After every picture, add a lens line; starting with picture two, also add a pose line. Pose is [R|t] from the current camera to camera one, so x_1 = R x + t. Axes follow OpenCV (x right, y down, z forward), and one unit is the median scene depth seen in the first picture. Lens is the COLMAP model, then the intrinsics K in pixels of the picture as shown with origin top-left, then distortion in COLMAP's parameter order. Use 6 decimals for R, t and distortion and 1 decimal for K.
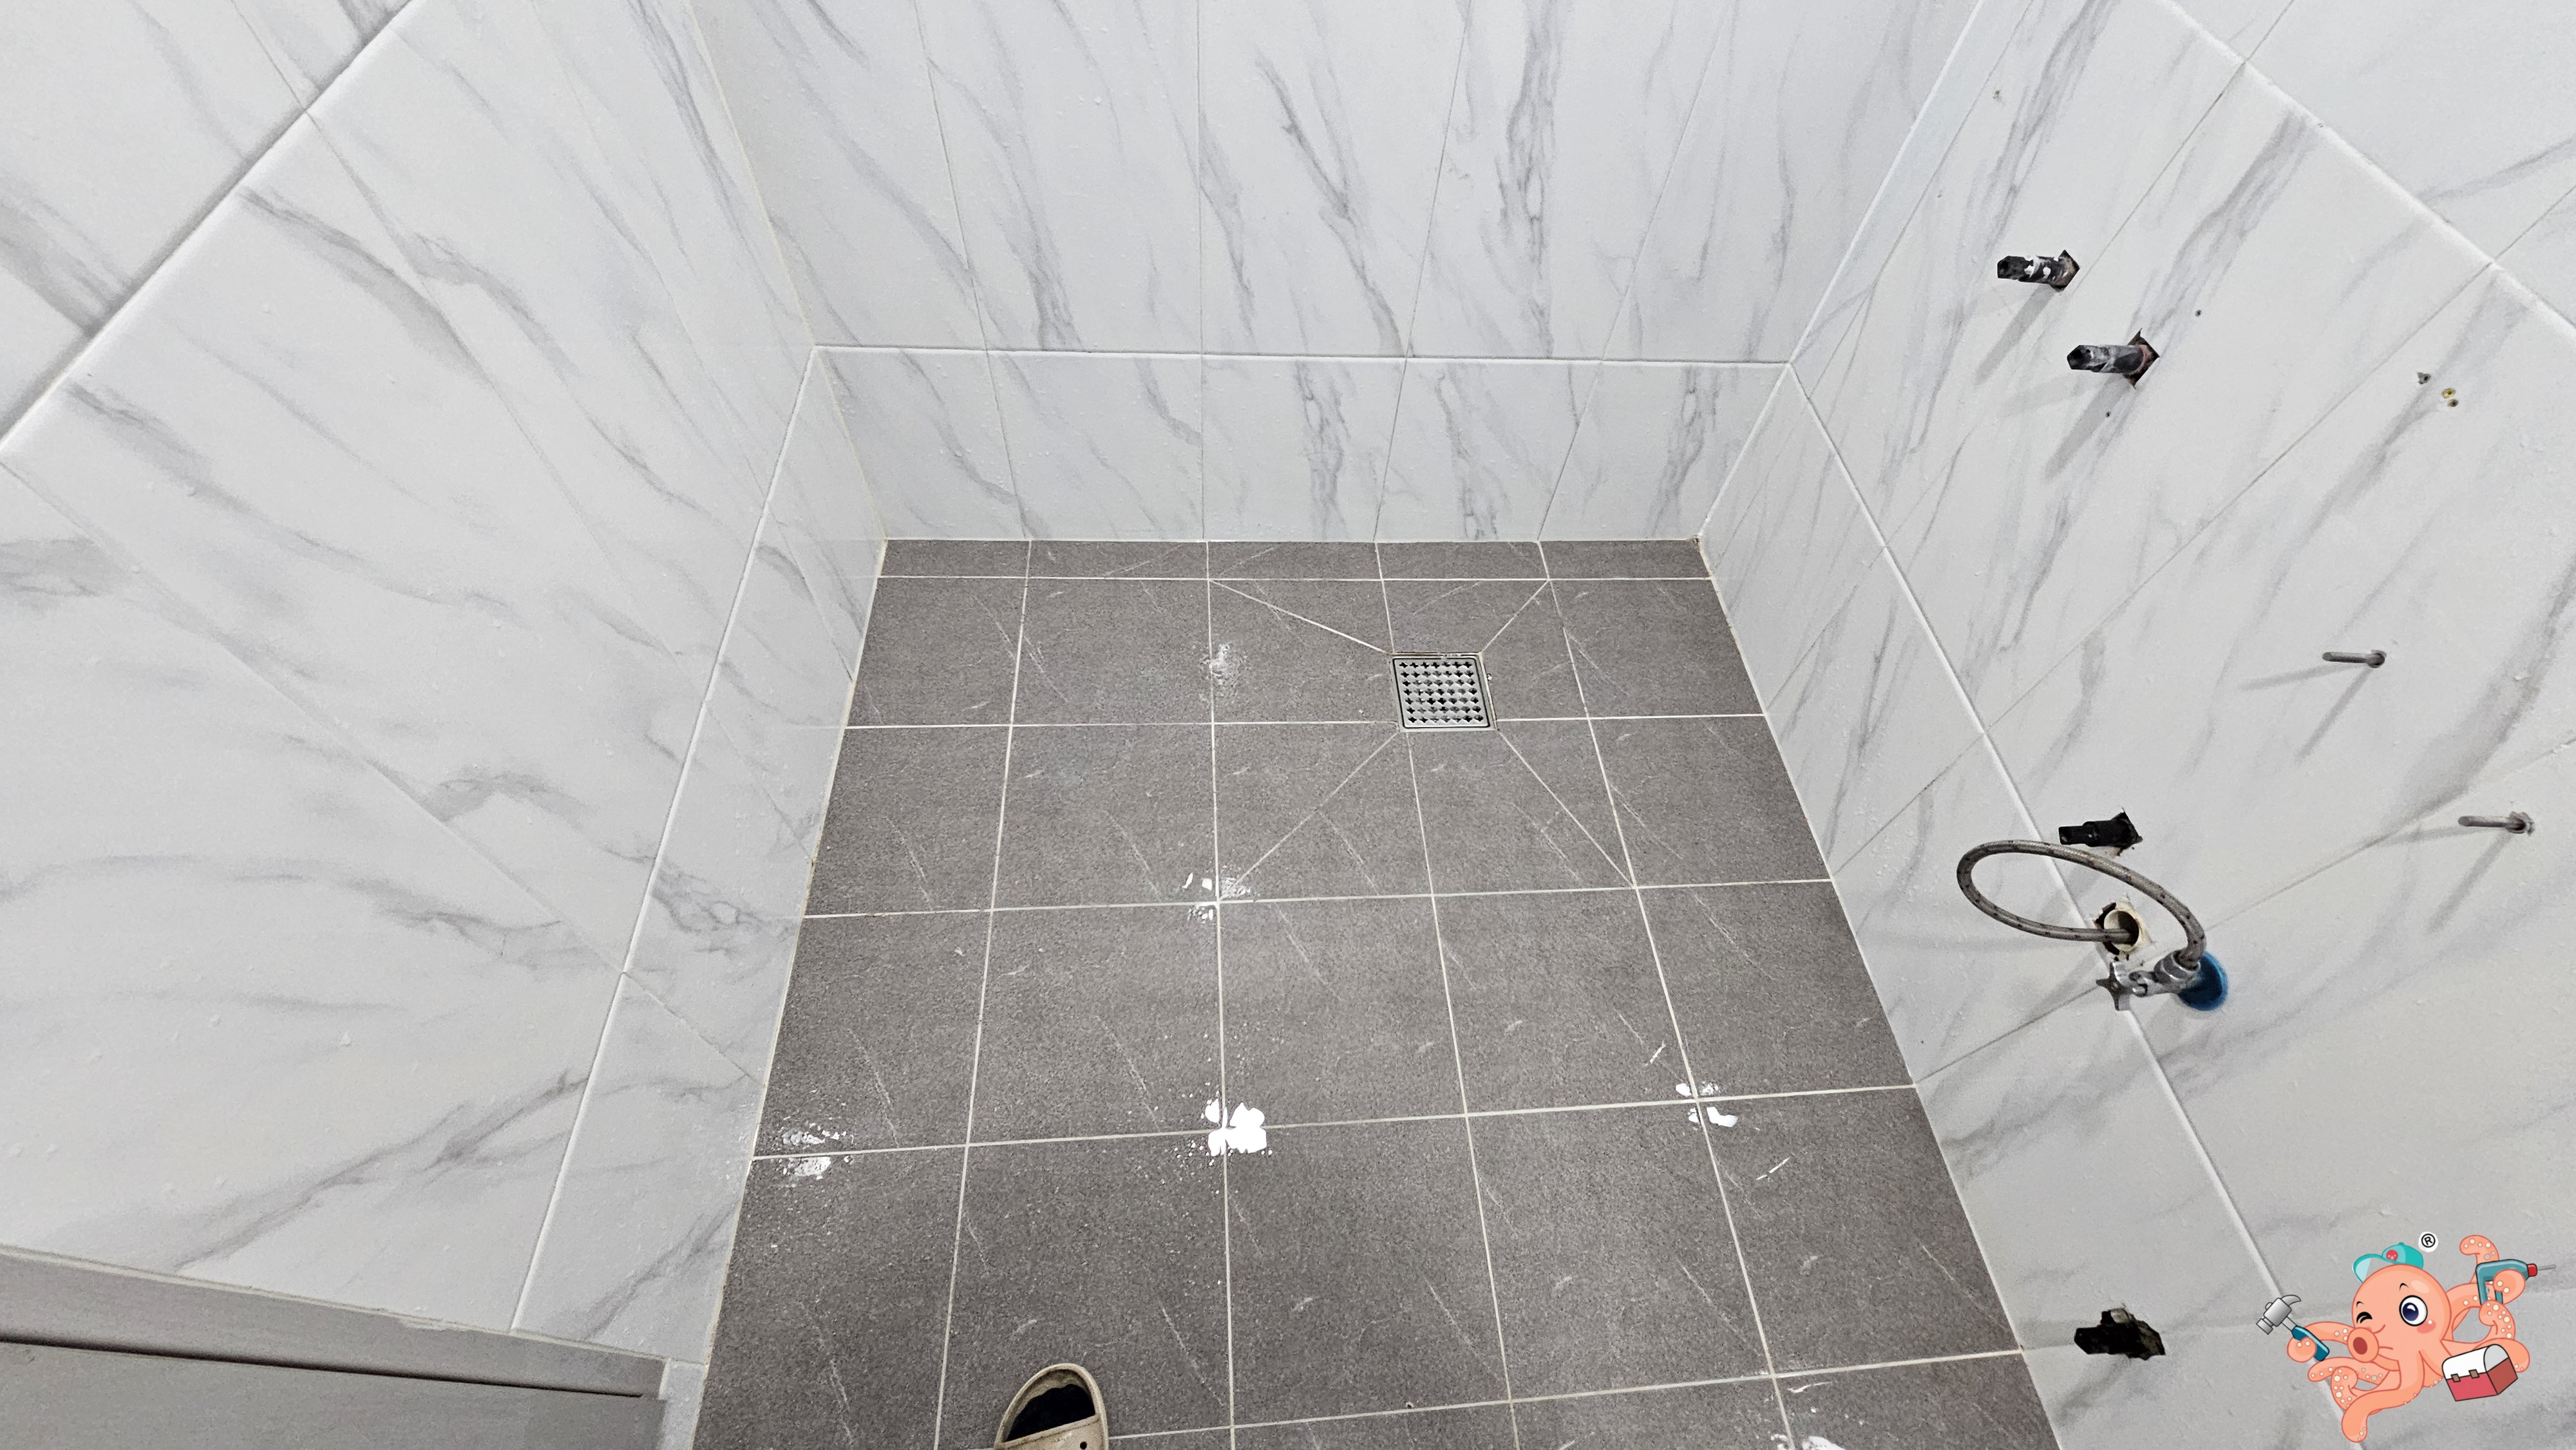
lens RADIAL K [[1045.3, 0, 1315.1], [0, 1045.3, 725.8], [0, 0, 1]] dist [-0.005314, -0.000162]
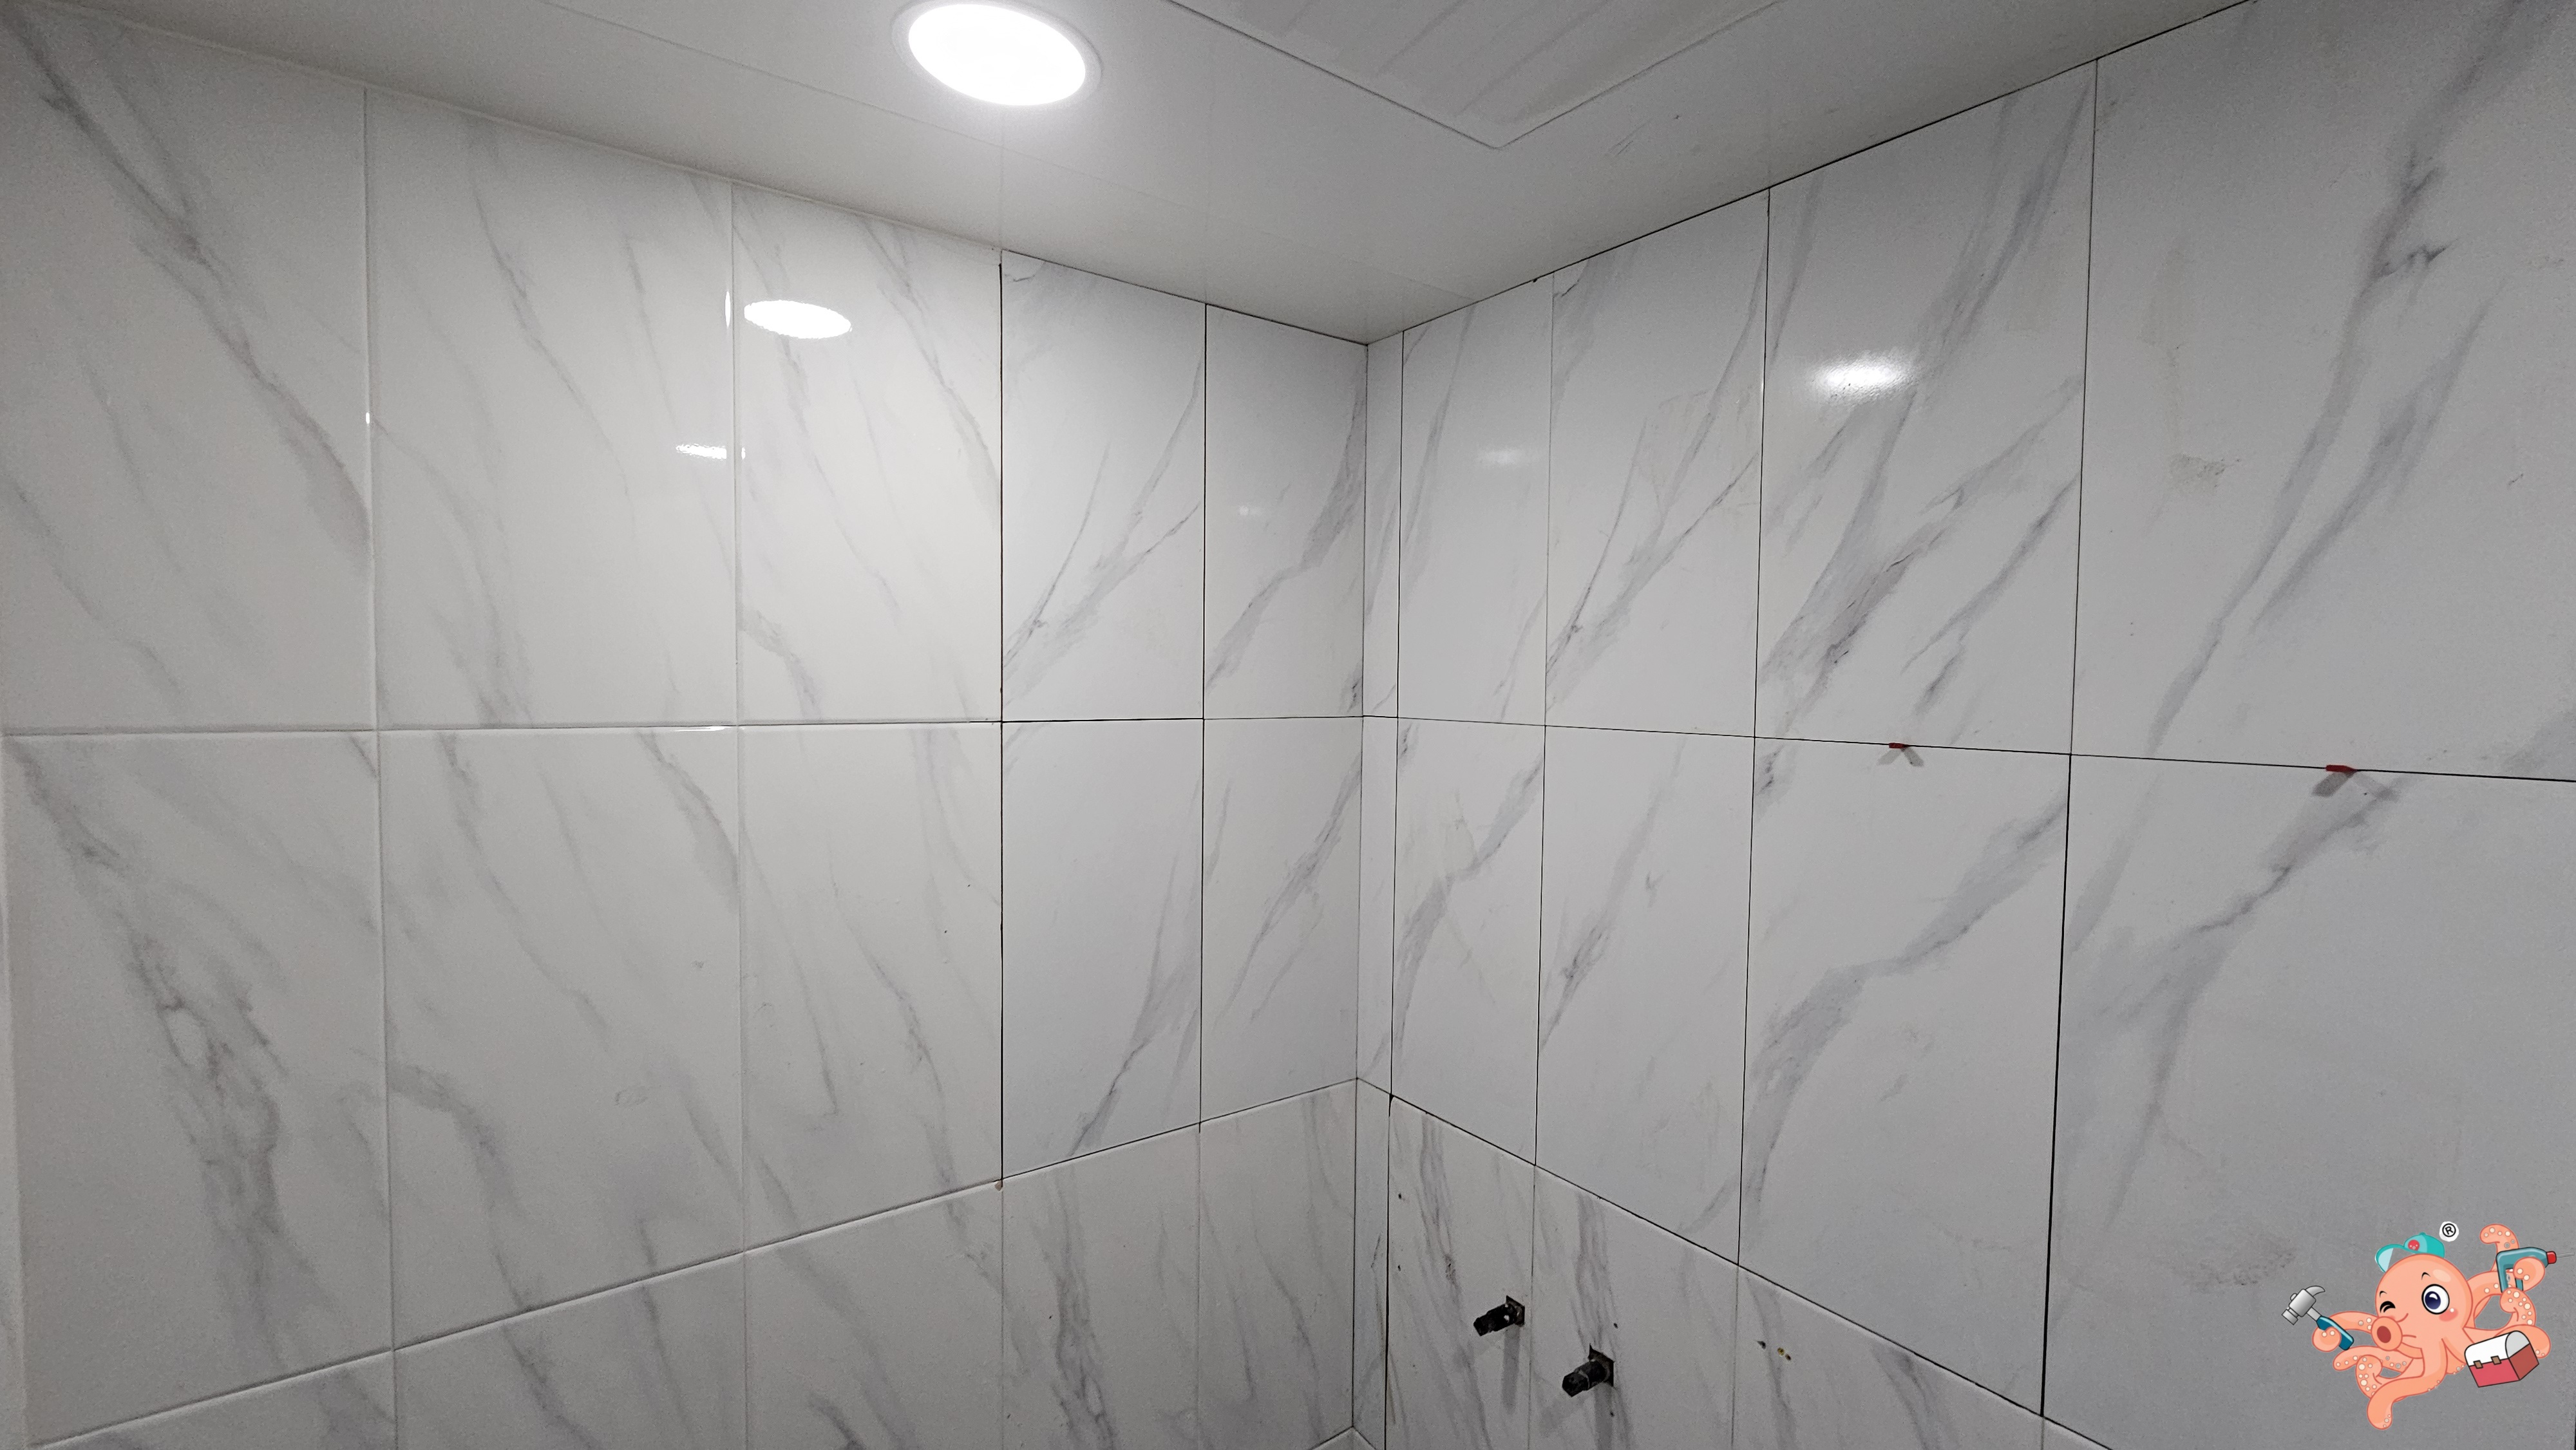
lens RADIAL K [[1045.3, 0, 1318.8], [0, 1045.3, 722.0], [0, 0, 1]] dist [-0.005314, -0.000162]
pose [[0.844847, -0.091304, 0.527160, -0.106086], [0.470967, 0.594383, -0.651843, -0.119254], [-0.253819, 0.798982, 0.545163, -0.223818]]
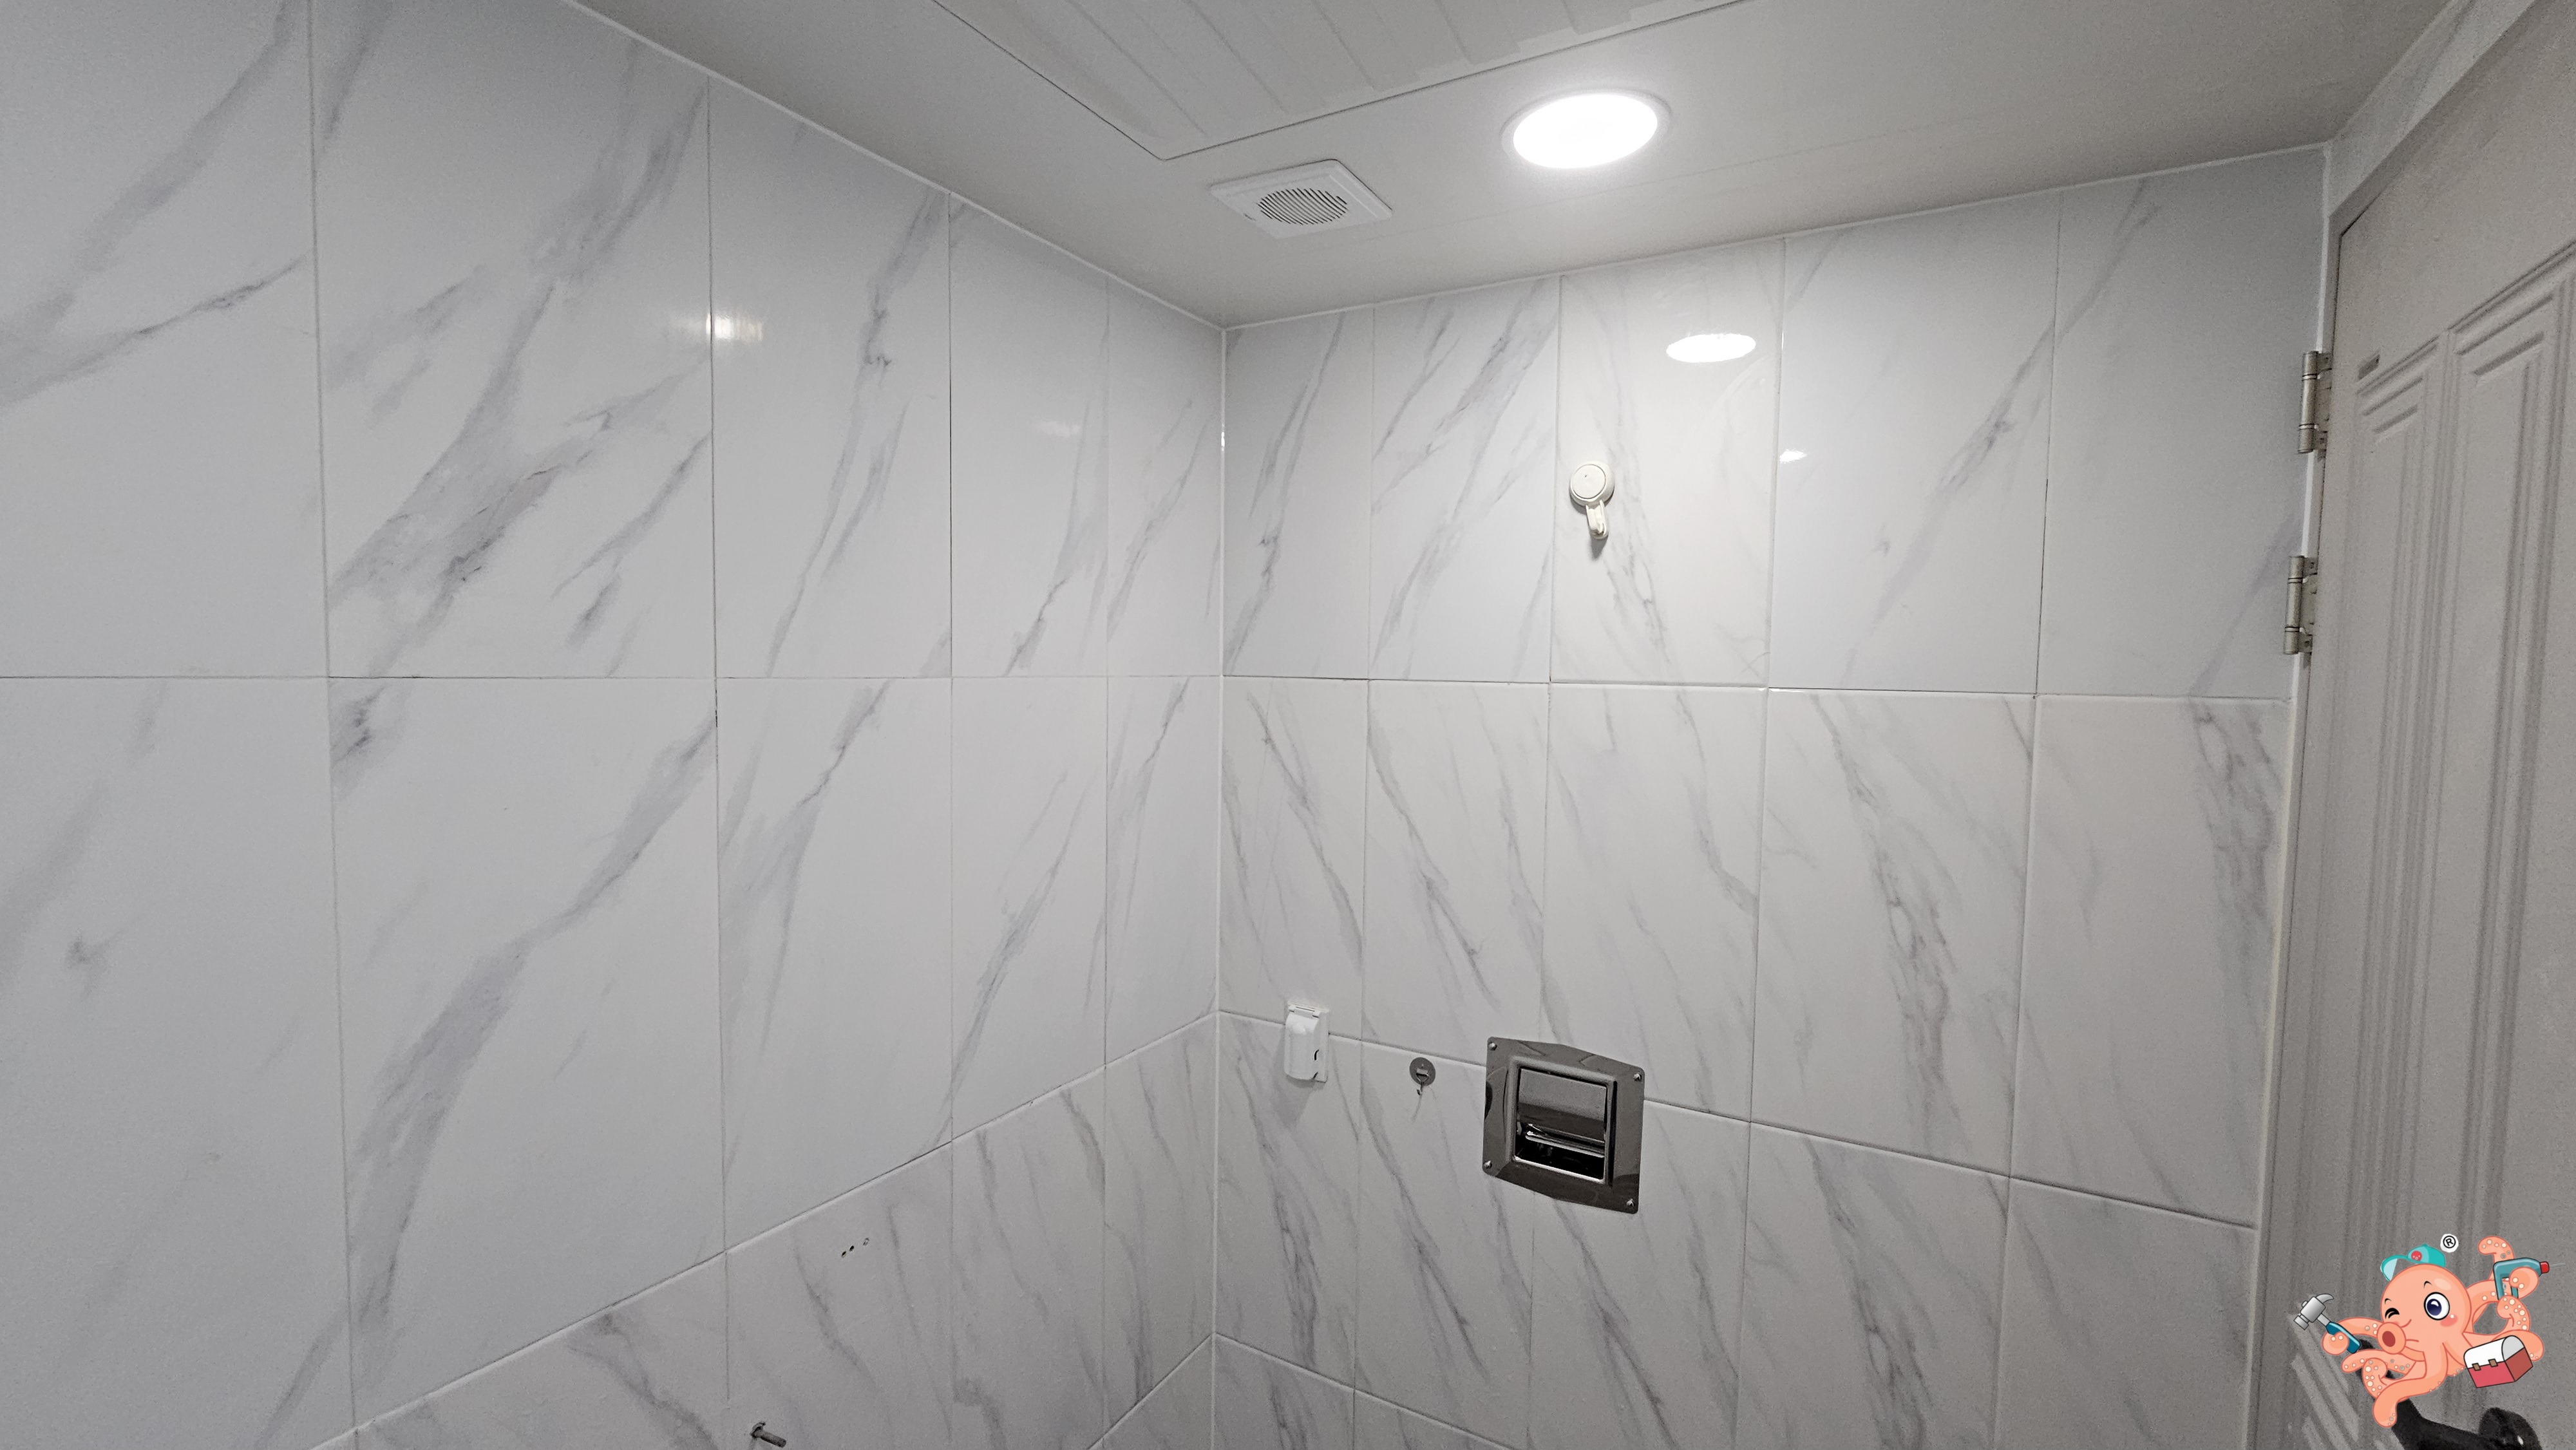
lens RADIAL K [[1045.3, 0, 1312.7], [0, 1045.3, 726.8], [0, 0, 1]] dist [-0.005314, -0.000162]
pose [[-0.823023, -0.124312, 0.554238, -0.147834], [0.417360, 0.529512, 0.738531, -0.733758], [-0.385284, 0.839145, -0.383917, 0.229080]]
